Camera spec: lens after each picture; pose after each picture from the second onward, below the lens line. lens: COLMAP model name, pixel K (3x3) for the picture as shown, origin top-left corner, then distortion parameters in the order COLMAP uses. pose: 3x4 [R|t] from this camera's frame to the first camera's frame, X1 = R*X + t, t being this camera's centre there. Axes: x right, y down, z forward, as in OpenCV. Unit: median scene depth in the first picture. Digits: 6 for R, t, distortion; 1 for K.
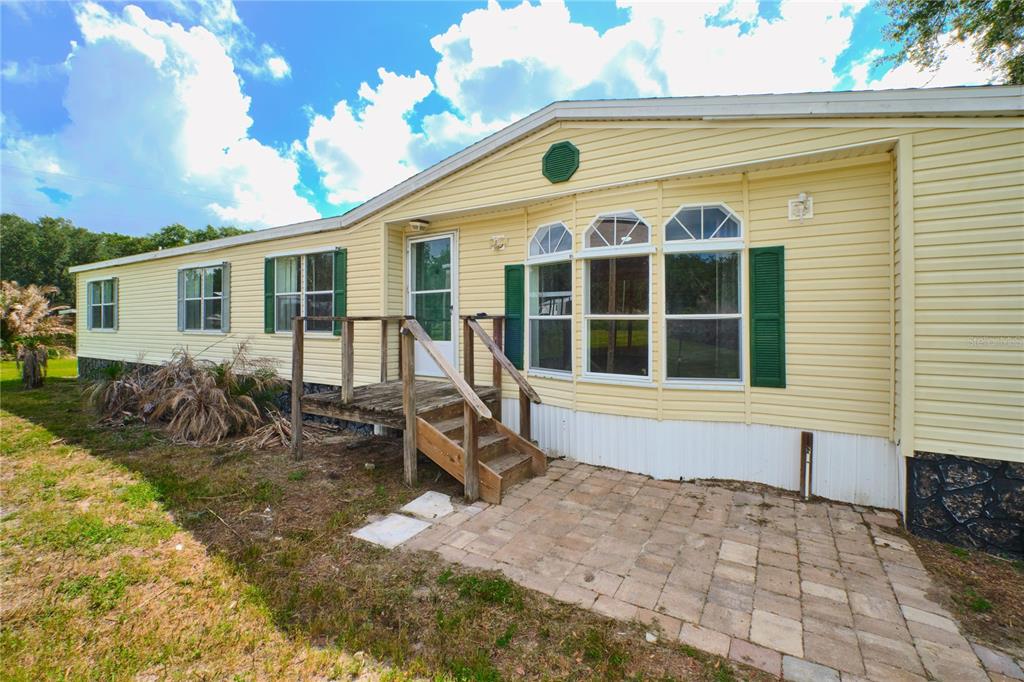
lens RADIAL K [[451.8, 0, 512.7], [0, 451.8, 327.5], [0, 0, 1]] dist [-0.004305, 0.000341]
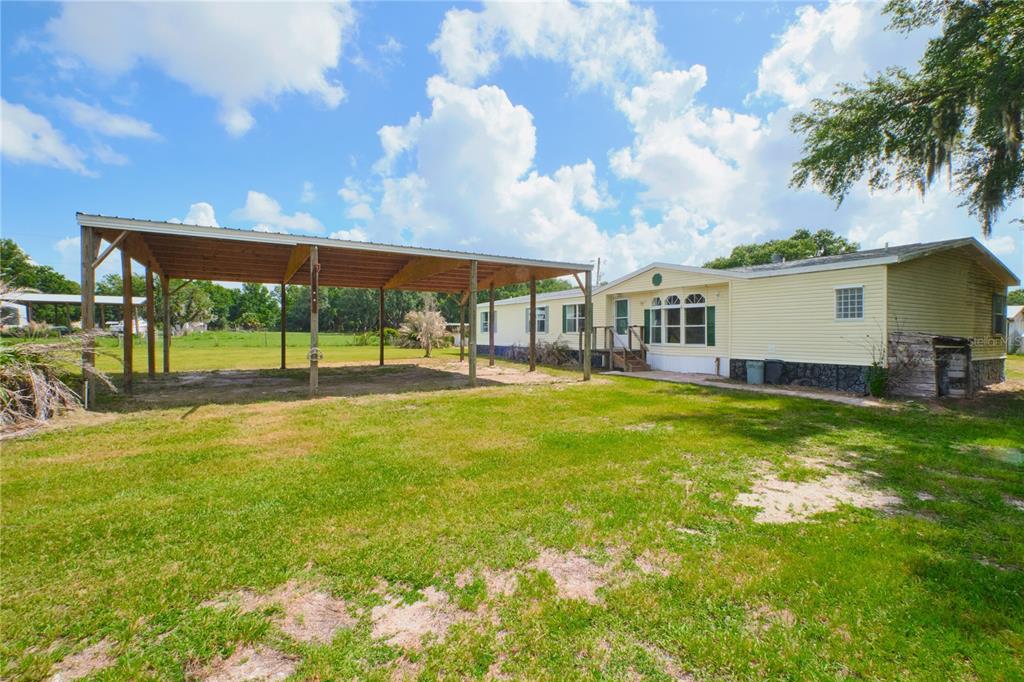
lens RADIAL K [[451.8, 0, 514.6], [0, 451.8, 346.3], [0, 0, 1]] dist [-0.004305, 0.000341]
pose [[0.882769, 0.007433, -0.469748, 0.733604], [0.006557, 0.999583, 0.028139, 0.021773], [0.469761, -0.027920, 0.882352, -2.395374]]
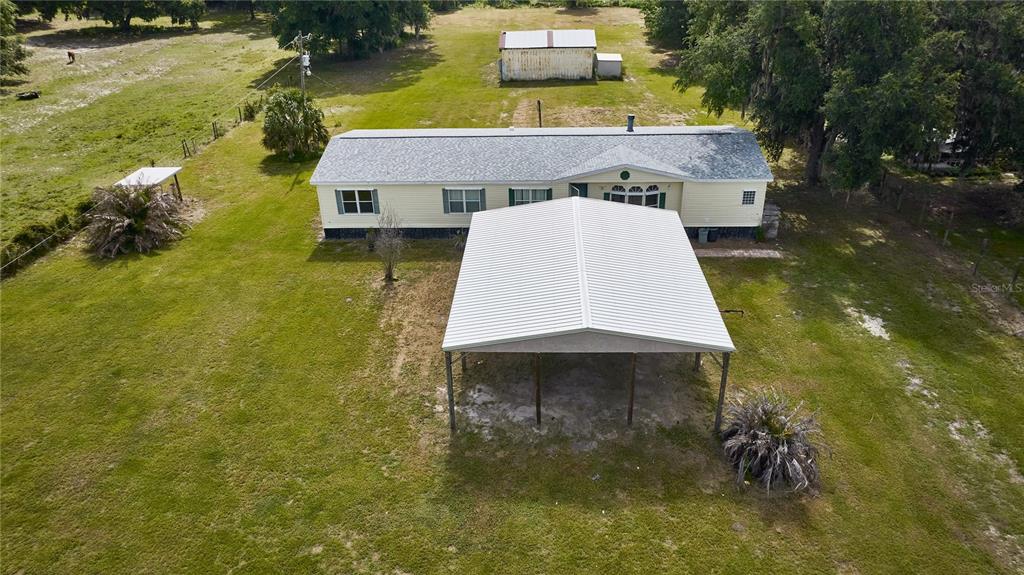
lens RADIAL K [[736.6, 0, 506.3], [0, 736.6, 285.2], [0, 0, 1]] dist [-0.022246, 0.011476]
pose [[0.874405, -0.260097, 0.409592, -4.106802], [0.030834, 0.872259, 0.488071, -2.956644], [-0.484216, -0.414142, 0.770728, -4.400422]]
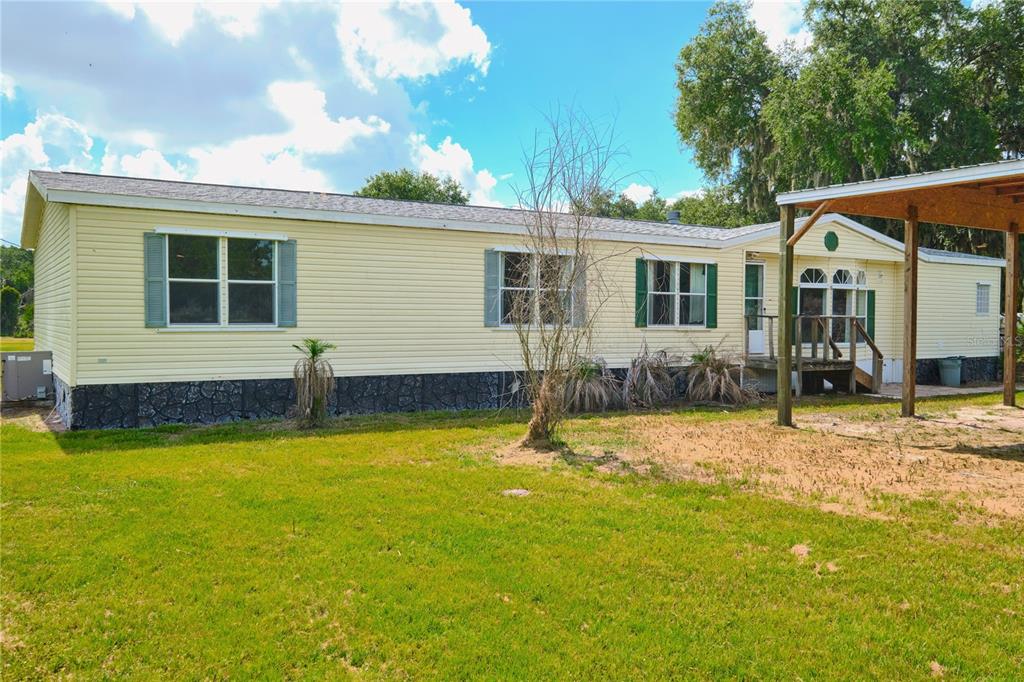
lens RADIAL K [[872.6, 0, 517.6], [0, 872.6, 343.6], [0, 0, 1]] dist [-0.006127, -0.004326]
pose [[0.446352, -0.028031, 0.894418, -4.036404], [-0.002122, 0.999473, 0.032383, -0.024537], [-0.894855, -0.016352, 0.446058, 0.496062]]
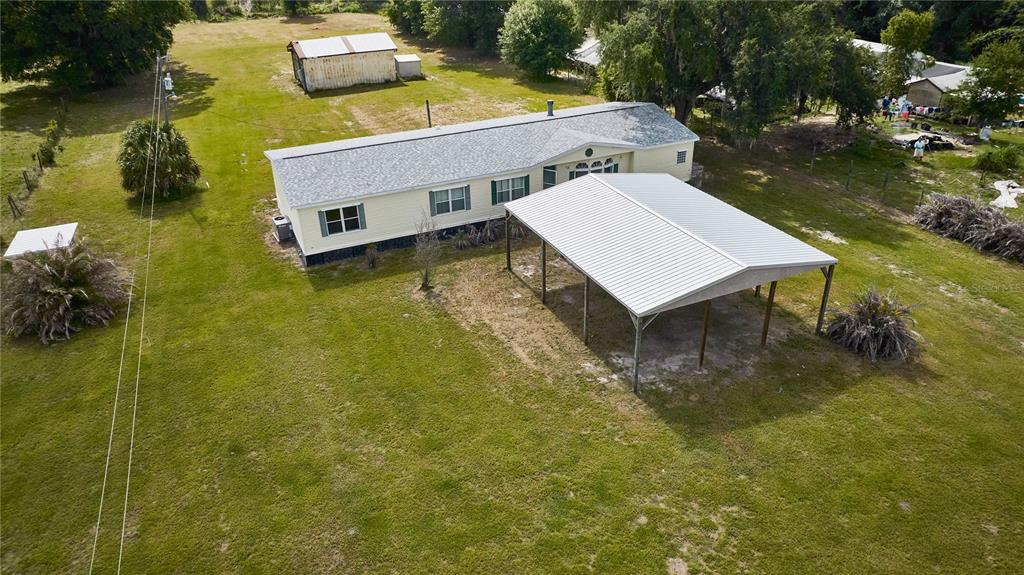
lens RADIAL K [[736.6, 0, 519.5], [0, 736.6, 286.8], [0, 0, 1]] dist [-0.022246, 0.011476]
pose [[0.547844, -0.416362, 0.725610, -6.538910], [0.010760, 0.870787, 0.491542, -2.960677], [-0.836512, -0.261480, 0.481536, -2.514458]]
